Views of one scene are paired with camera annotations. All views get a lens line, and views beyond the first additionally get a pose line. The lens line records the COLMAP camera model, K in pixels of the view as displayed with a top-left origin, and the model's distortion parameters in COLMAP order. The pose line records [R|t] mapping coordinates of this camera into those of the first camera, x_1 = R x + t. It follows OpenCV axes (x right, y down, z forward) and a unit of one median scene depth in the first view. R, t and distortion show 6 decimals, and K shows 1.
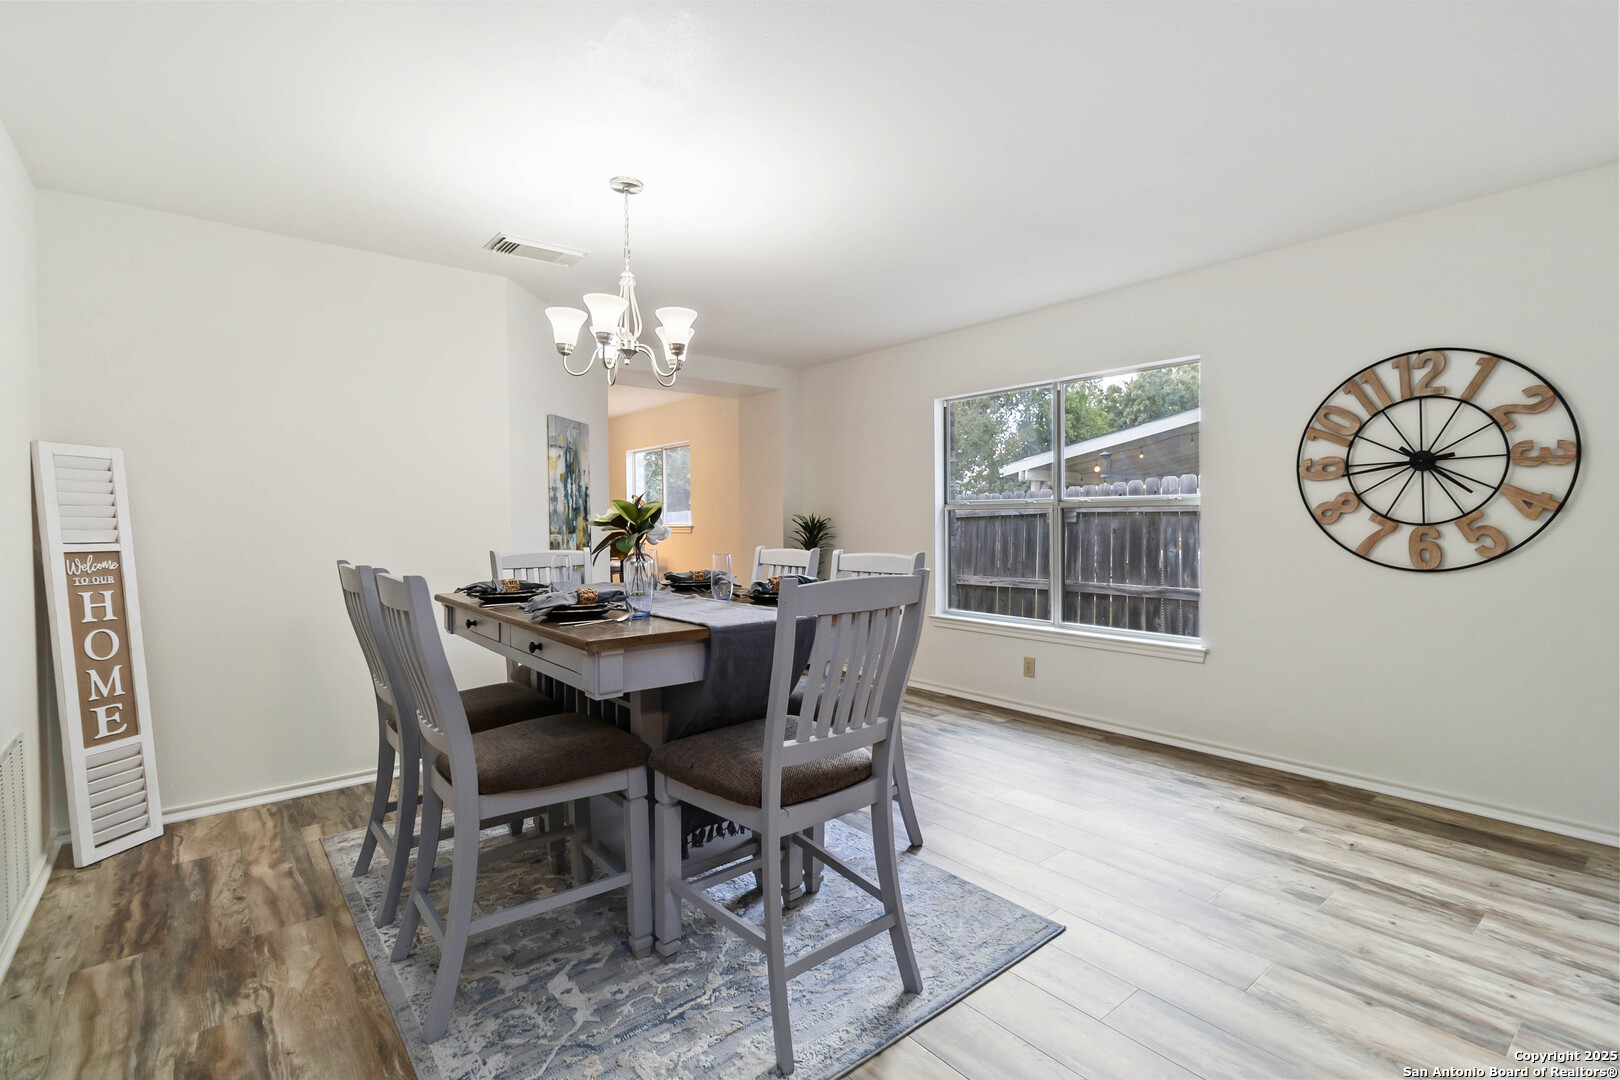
lens RADIAL K [[763.5, 0, 812.7], [0, 763.5, 535.0], [0, 0, 1]] dist [-0.001623, 0.001418]
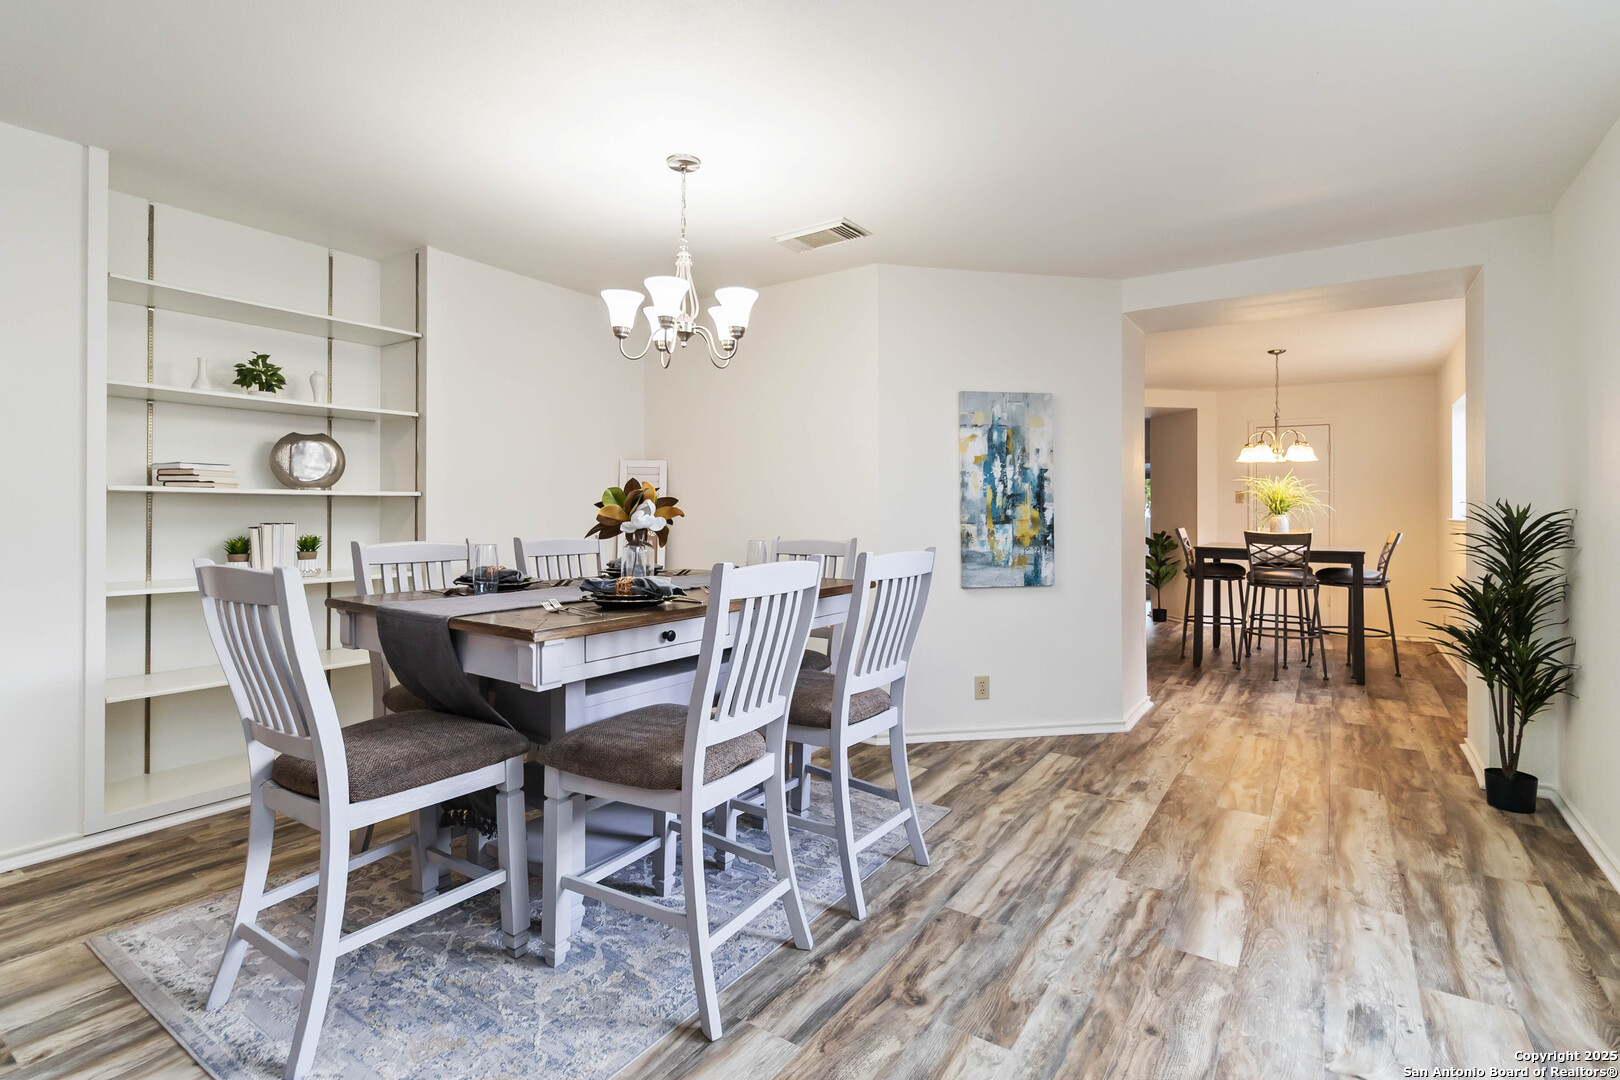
lens RADIAL K [[763.5, 0, 814.5], [0, 763.5, 512.1], [0, 0, 1]] dist [-0.001623, 0.001418]
pose [[0.293488, 0.011844, -0.955890, 0.646361], [-0.024876, 0.999679, 0.004749, -0.019478], [0.955639, 0.022385, 0.293688, 0.766557]]
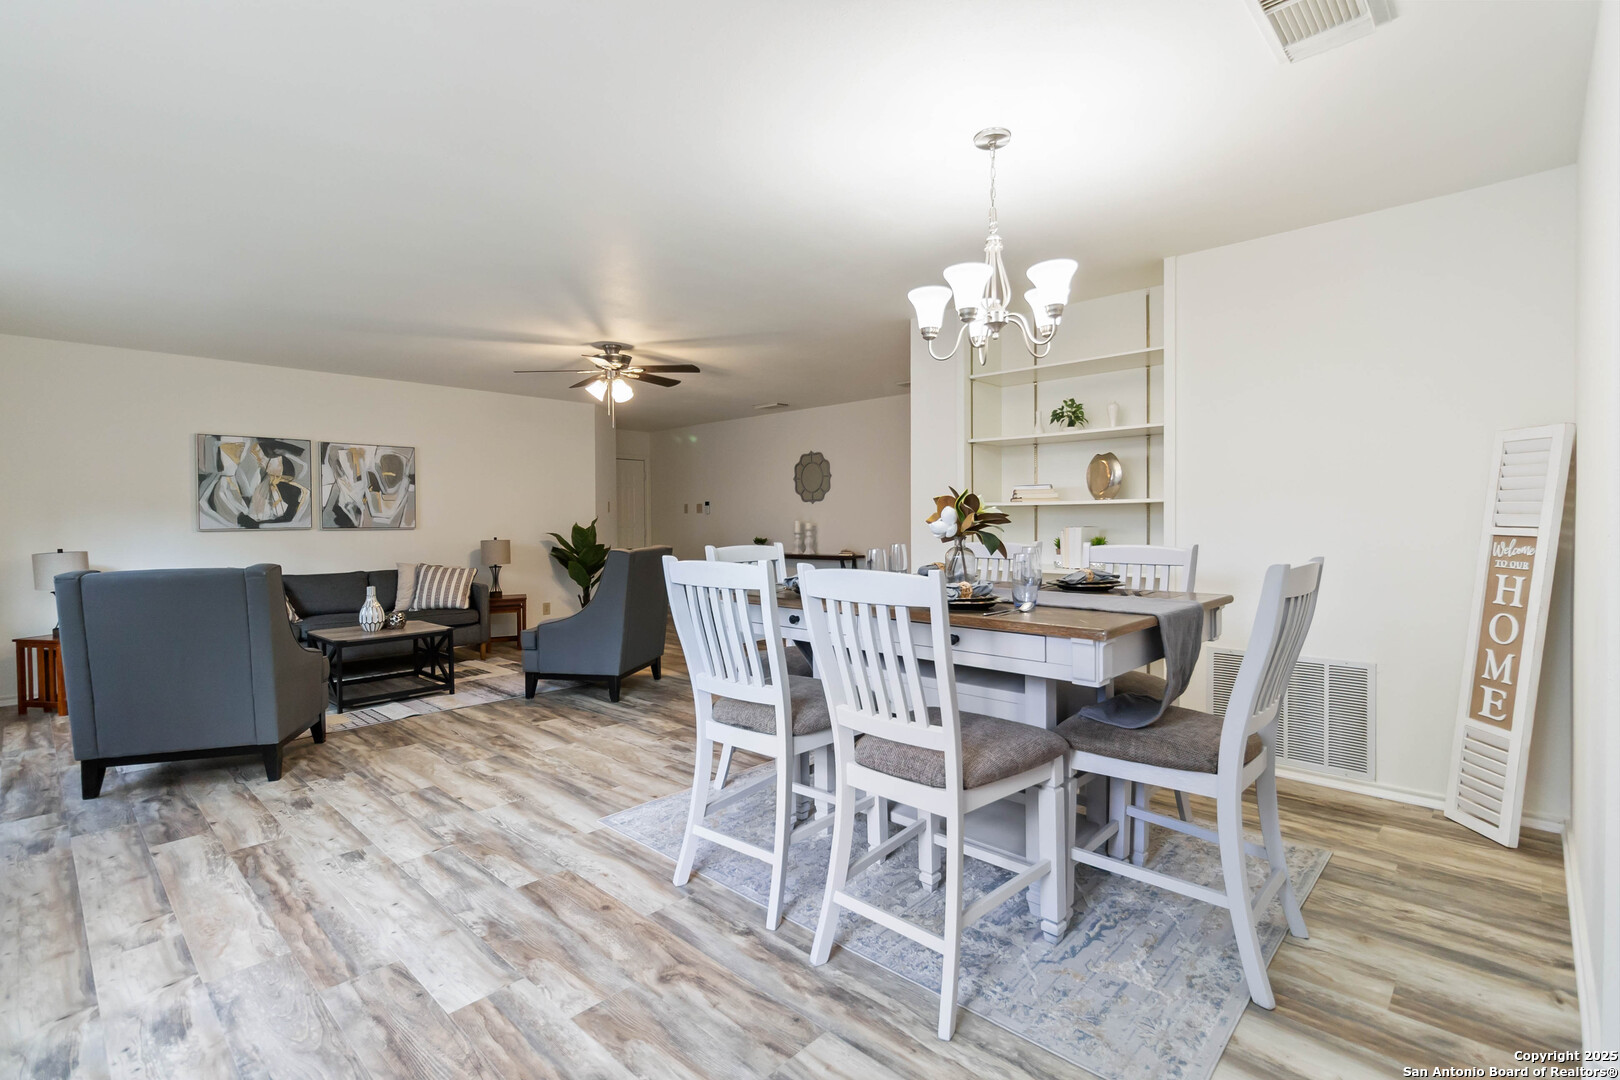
lens RADIAL K [[763.5, 0, 834.5], [0, 763.5, 529.0], [0, 0, 1]] dist [-0.001623, 0.001418]
pose [[-0.989208, 0.020727, -0.145046, 0.066432], [0.015694, 0.999237, 0.035759, -0.031789], [0.145676, 0.033097, -0.988779, 1.639688]]
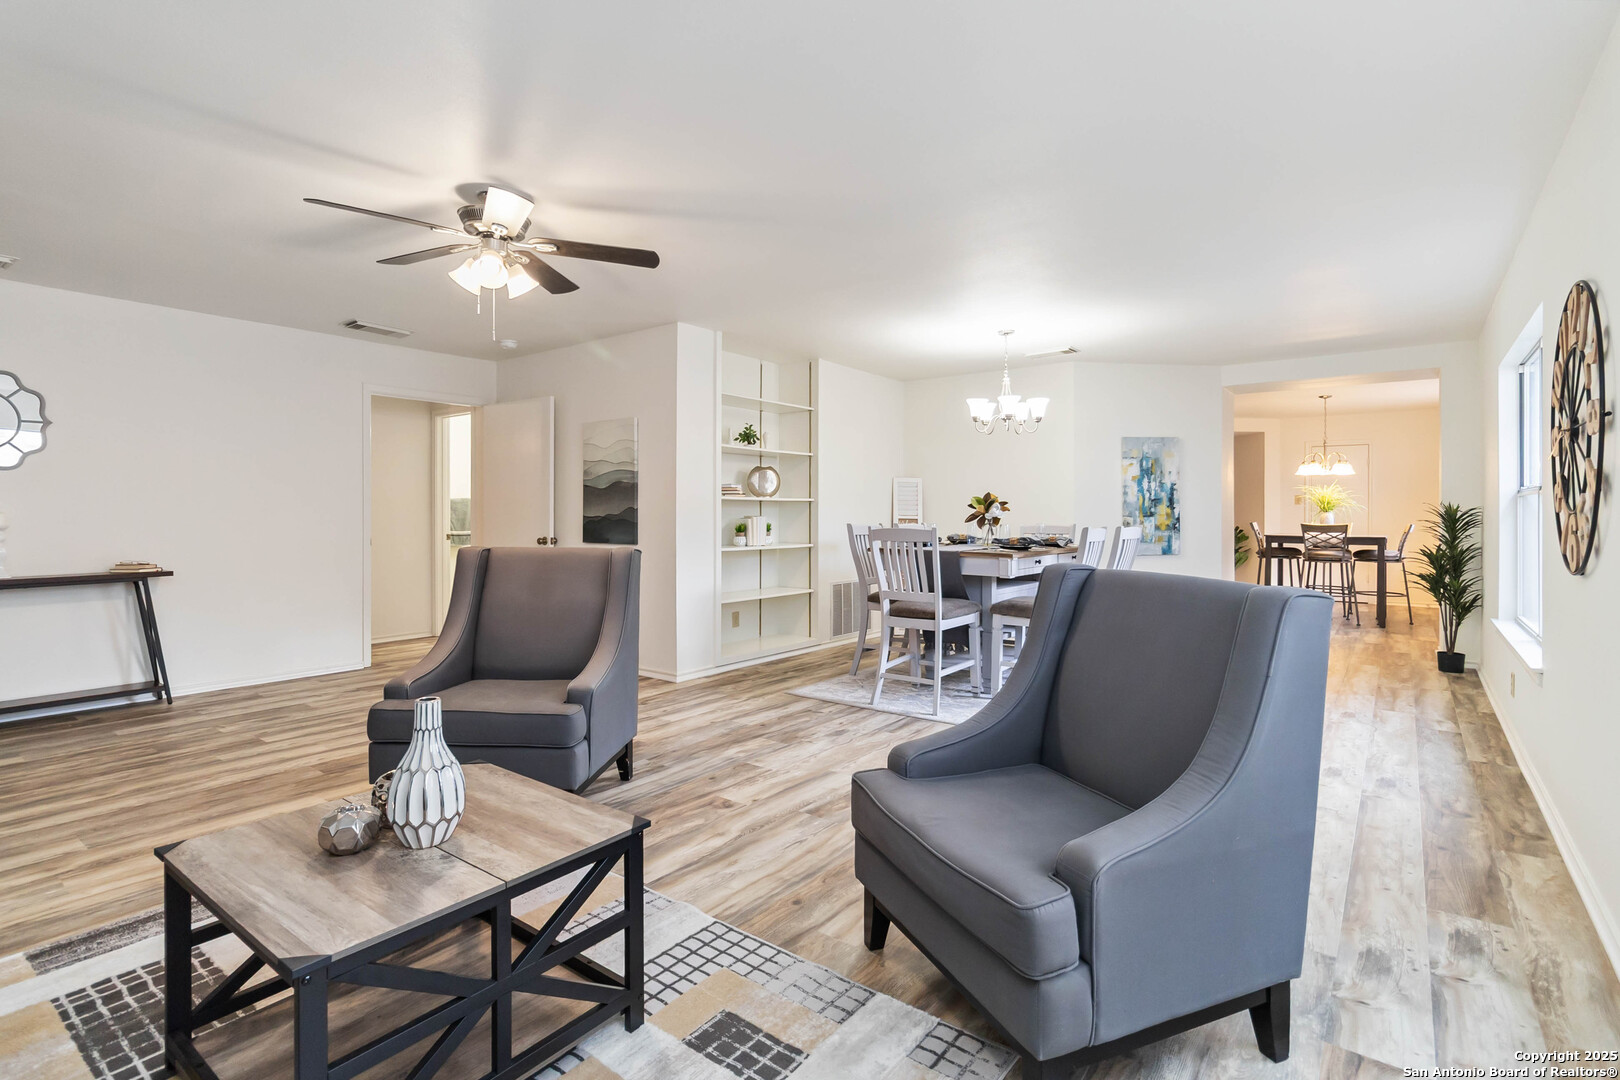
lens RADIAL K [[763.5, 0, 812.1], [0, 763.5, 523.6], [0, 0, 1]] dist [-0.001623, 0.001418]
pose [[0.235396, 0.023953, -0.971604, 1.326392], [-0.023271, 0.999549, 0.019004, -0.002213], [0.971621, 0.018136, 0.235847, 0.065874]]
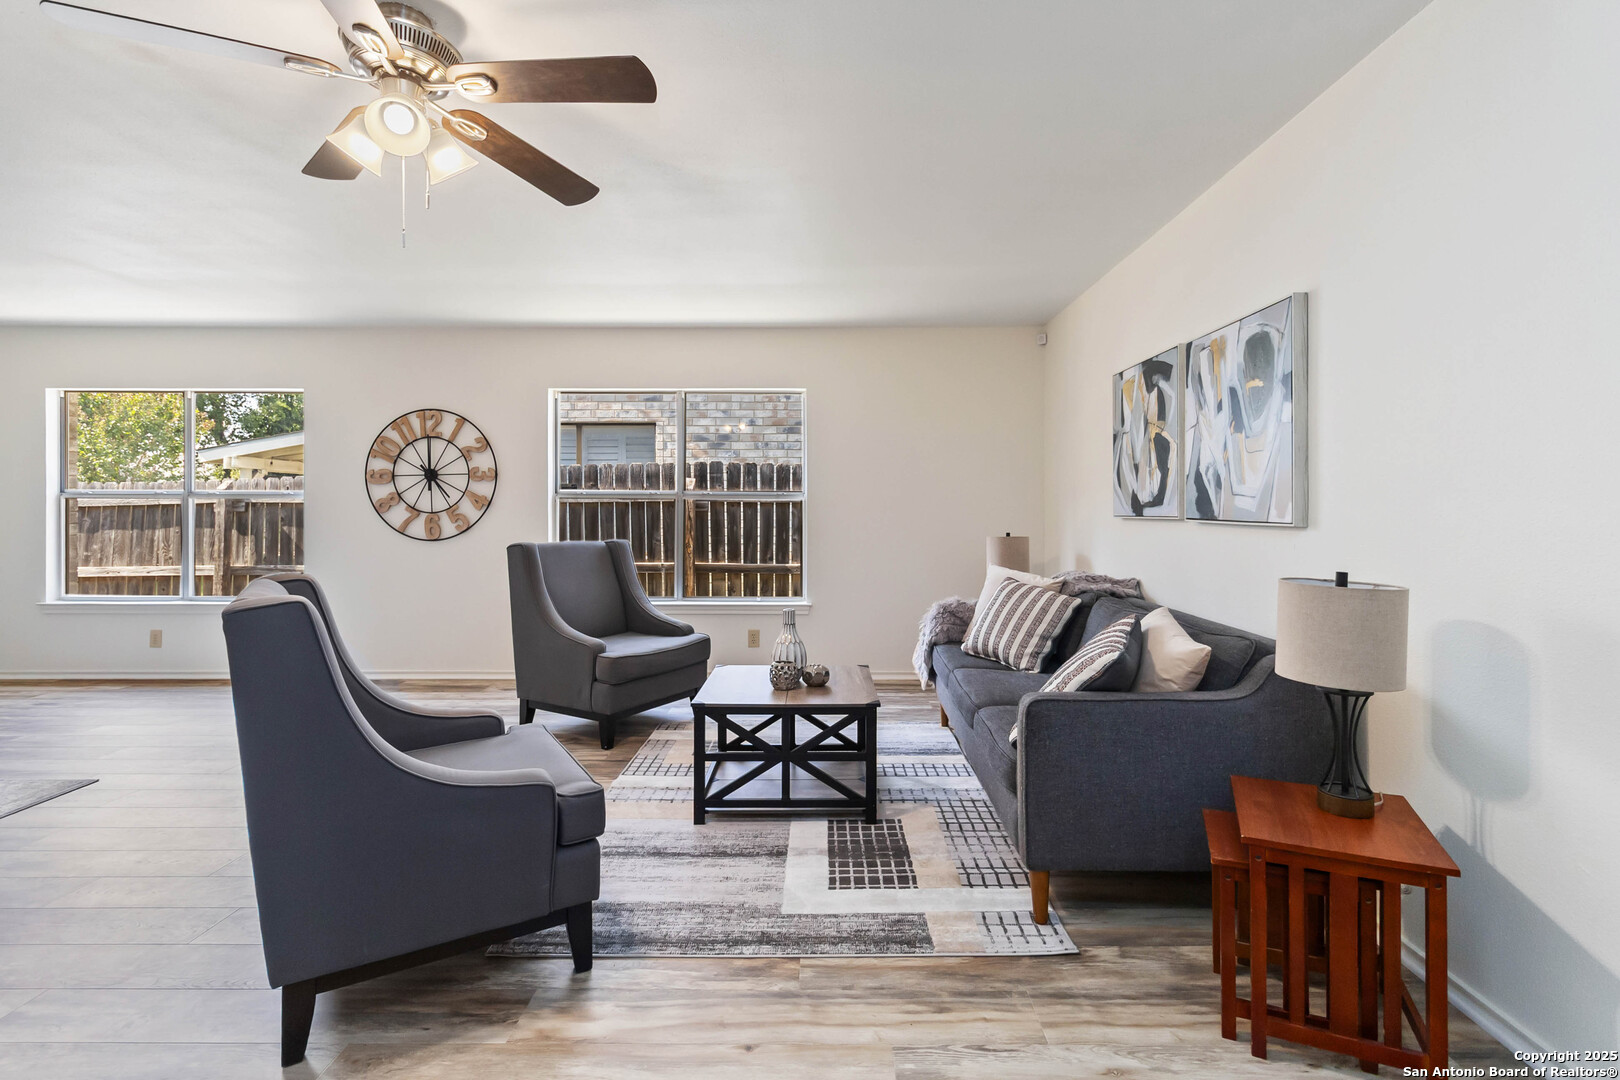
lens RADIAL K [[763.5, 0, 836.2], [0, 763.5, 511.8], [0, 0, 1]] dist [-0.001623, 0.001418]
pose [[0.628785, 0.005527, 0.777560, 0.054438], [0.009464, 0.999846, -0.014761, 0.017242], [-0.777522, 0.016640, 0.628636, -0.748718]]
